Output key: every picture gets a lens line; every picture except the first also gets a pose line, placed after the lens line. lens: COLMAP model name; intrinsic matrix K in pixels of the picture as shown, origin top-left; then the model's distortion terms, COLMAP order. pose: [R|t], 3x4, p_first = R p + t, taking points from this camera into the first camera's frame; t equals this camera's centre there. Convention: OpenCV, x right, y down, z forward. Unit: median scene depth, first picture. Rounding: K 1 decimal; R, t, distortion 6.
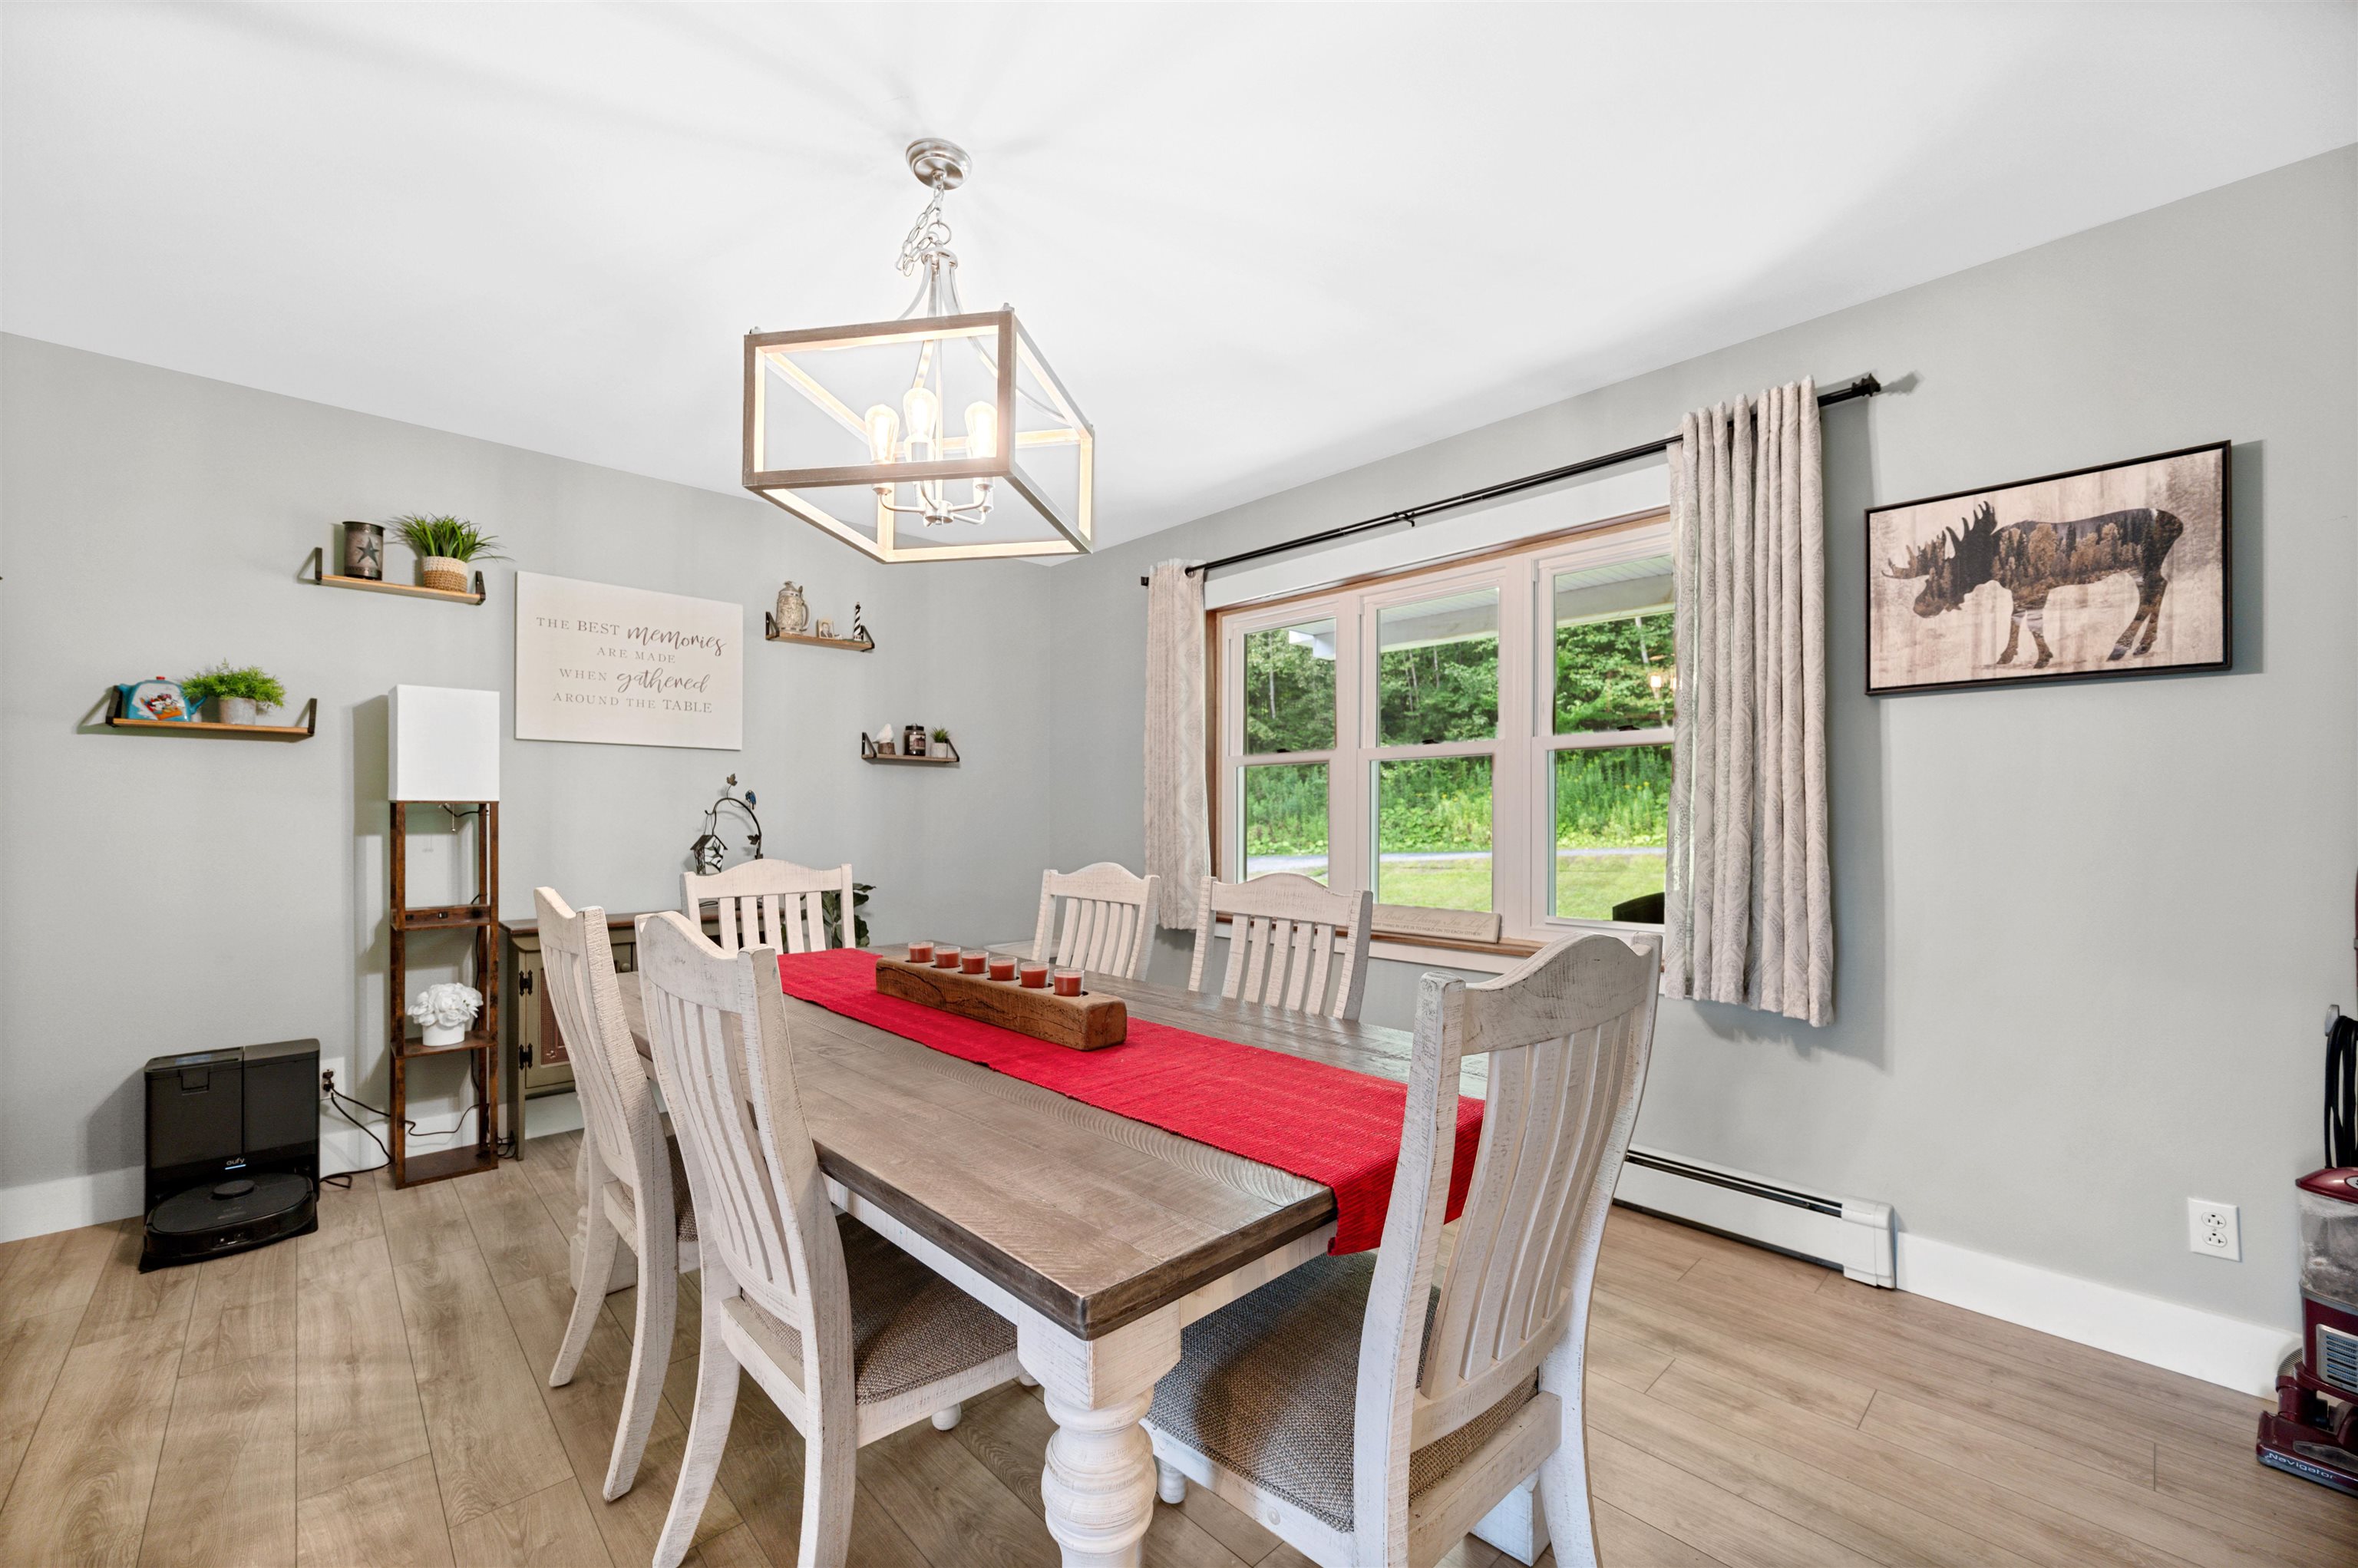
lens RADIAL K [[932.0, 0, 1186.3], [0, 932.0, 815.6], [0, 0, 1]] dist [-0.002359, -0.000419]
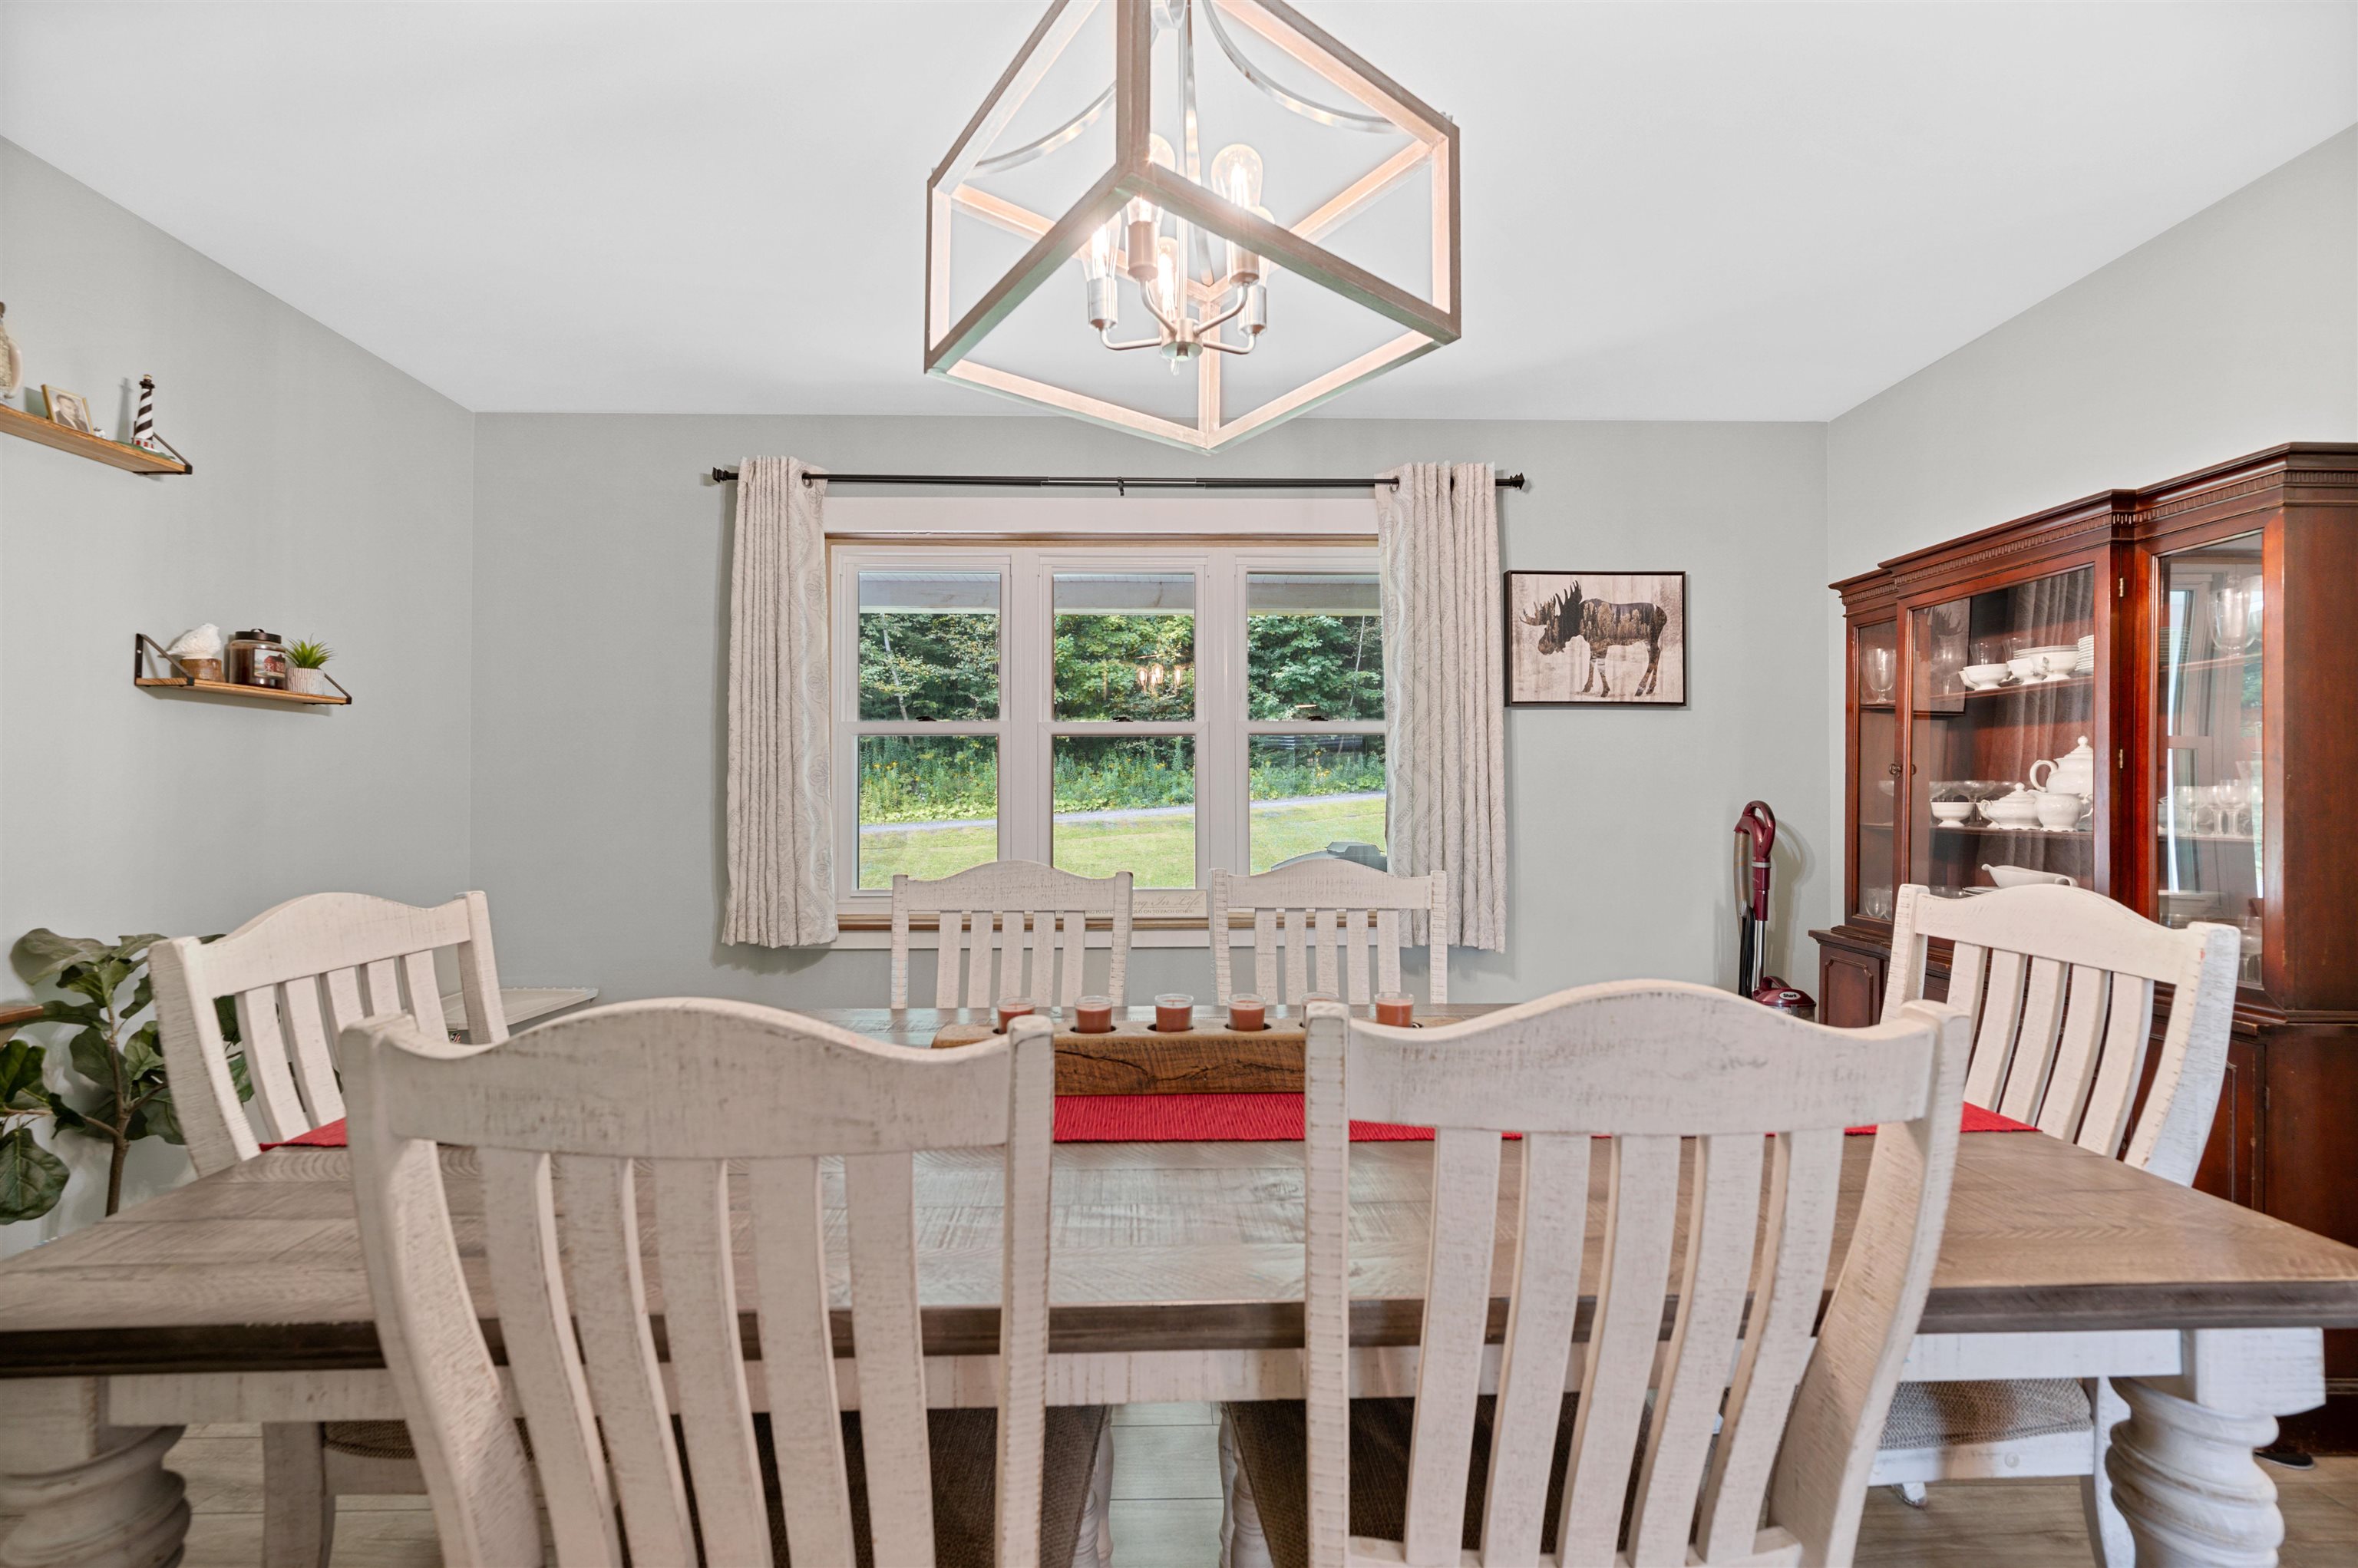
lens RADIAL K [[923.4, 0, 1153.6], [0, 923.4, 793.0], [0, 0, 1]] dist [-0.000715, -0.000134]
pose [[0.676237, -0.001622, 0.736682, -0.635985], [0.002420, 0.999997, -0.000020, -0.003427], [-0.736680, 0.001796, 0.676239, 0.480112]]
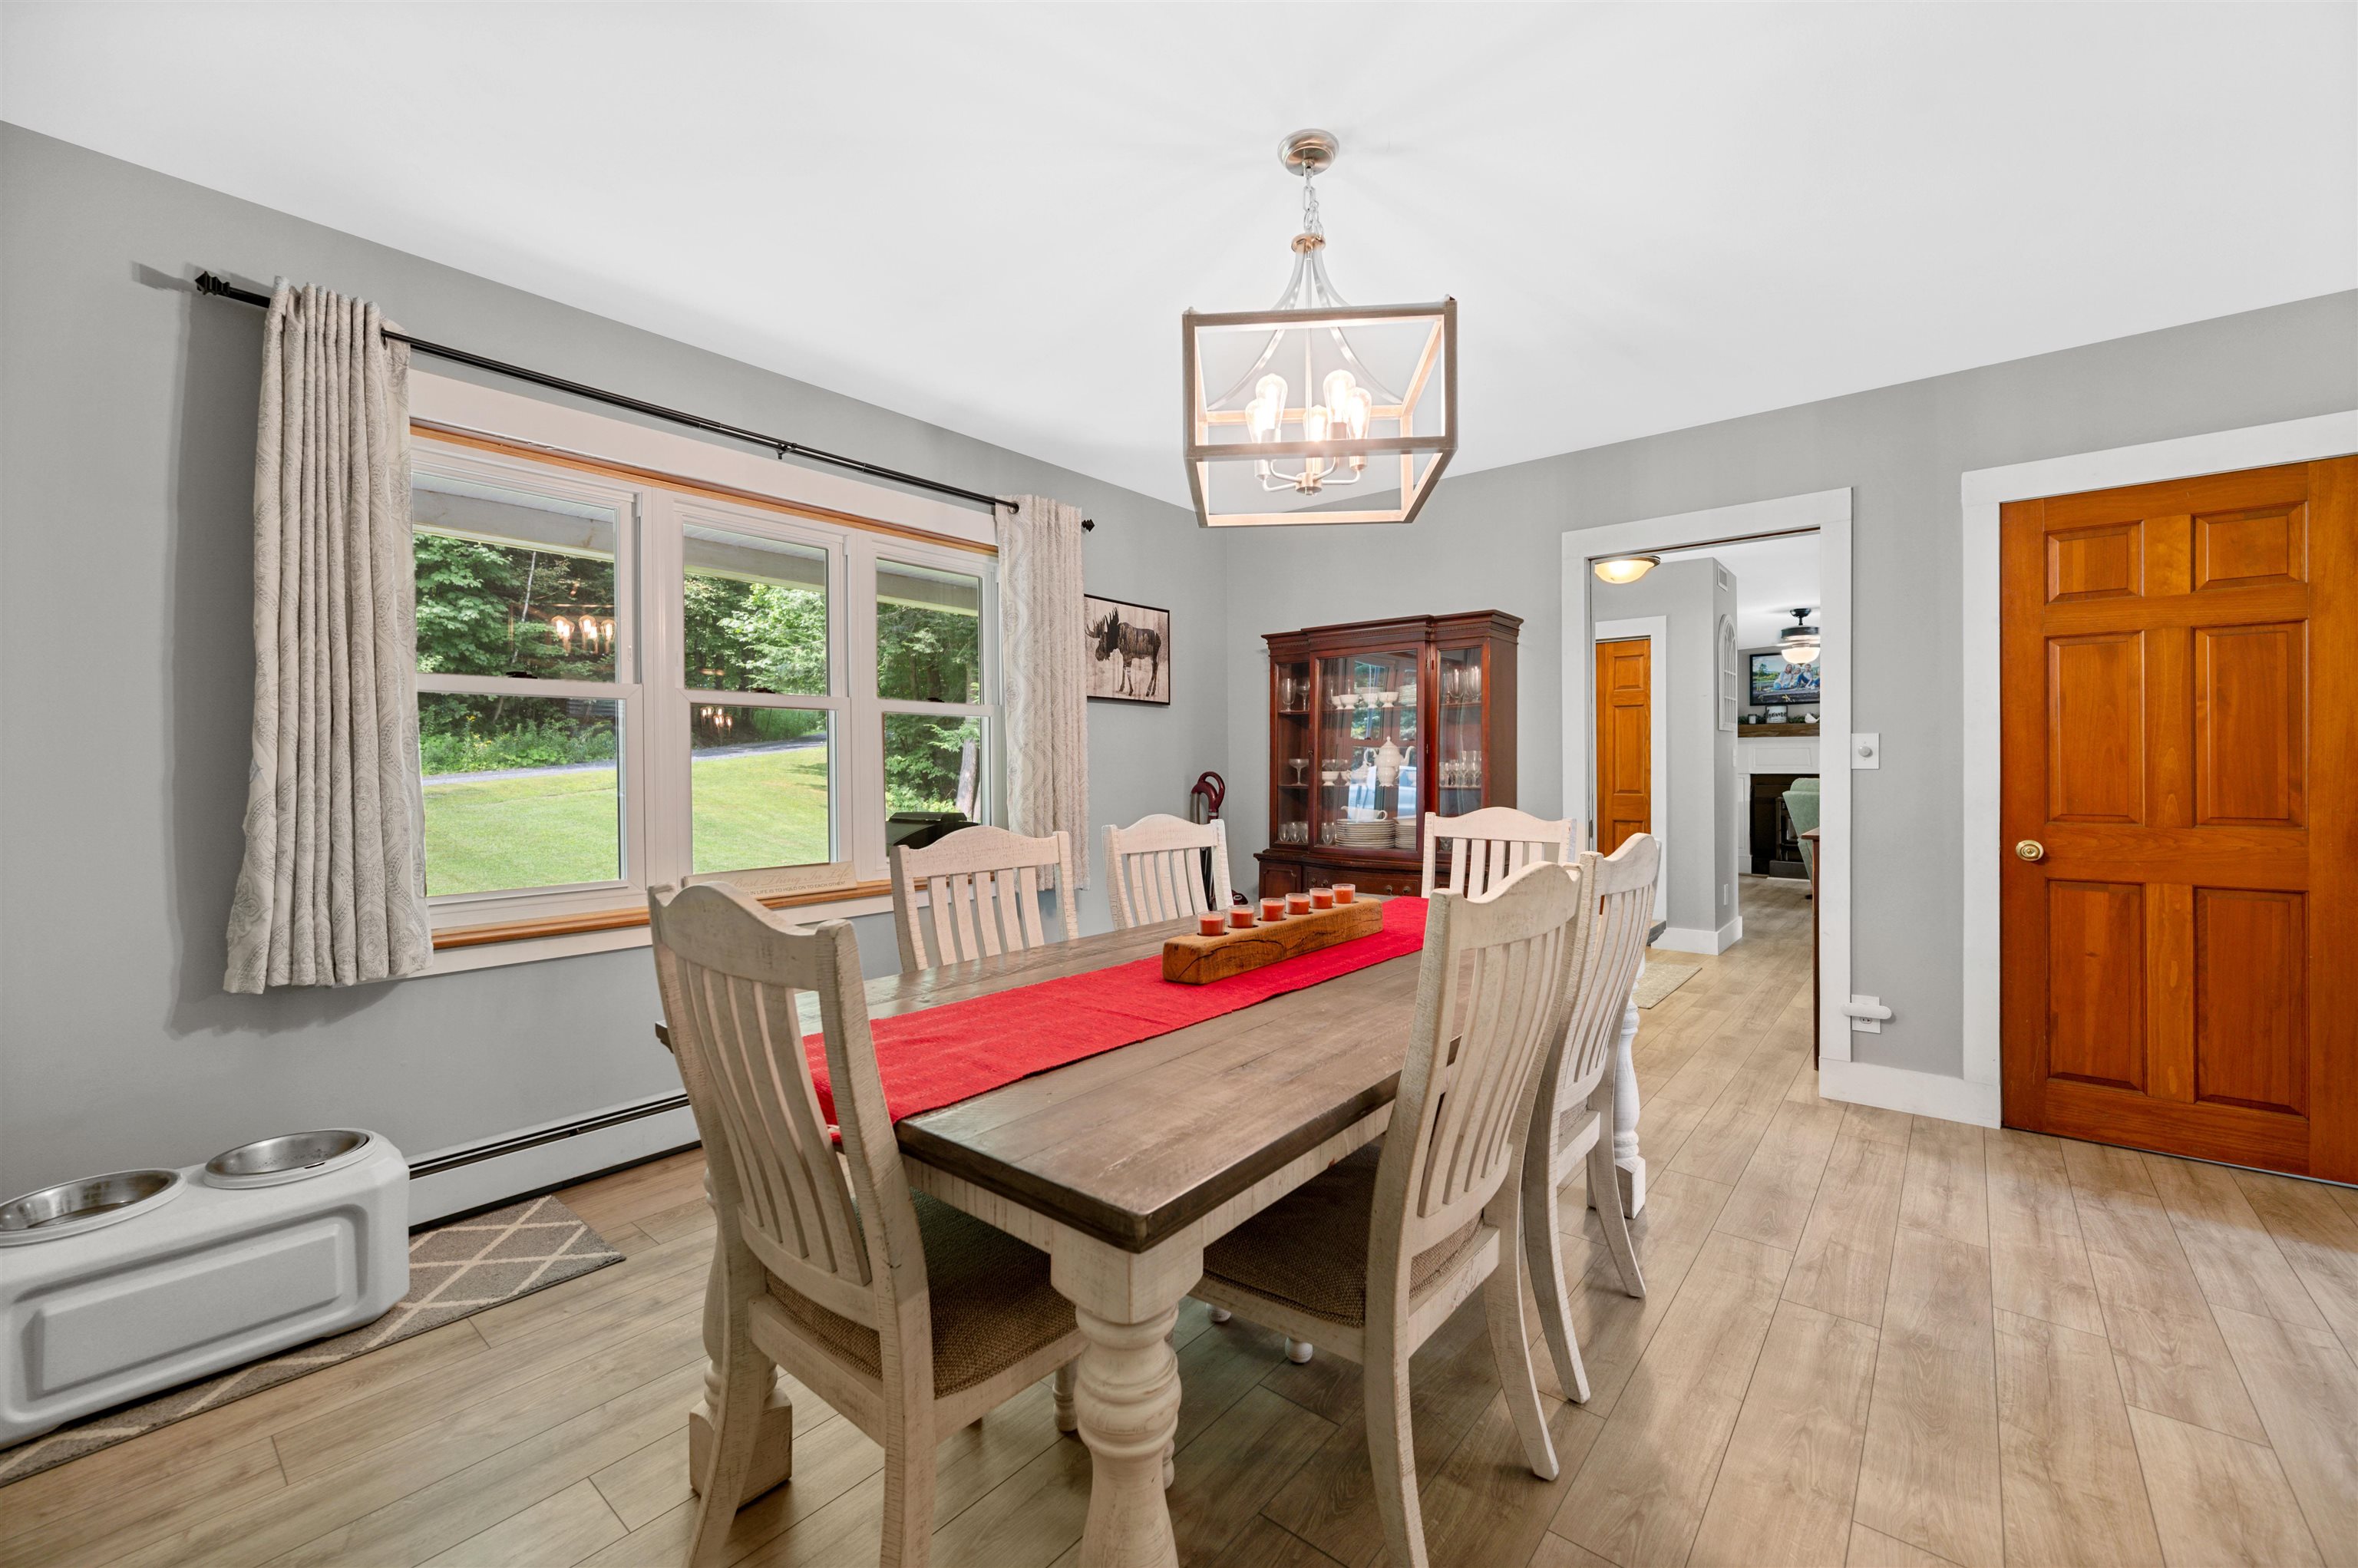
lens RADIAL K [[934.6, 0, 1179.0], [0, 934.6, 784.0], [0, 0, 1]] dist [-0.000868, 0.000028]
pose [[-0.105147, -0.020007, 0.994255, -1.064786], [0.004033, 0.999781, 0.020544, -0.005223], [-0.994449, 0.006170, -0.105043, 1.022374]]
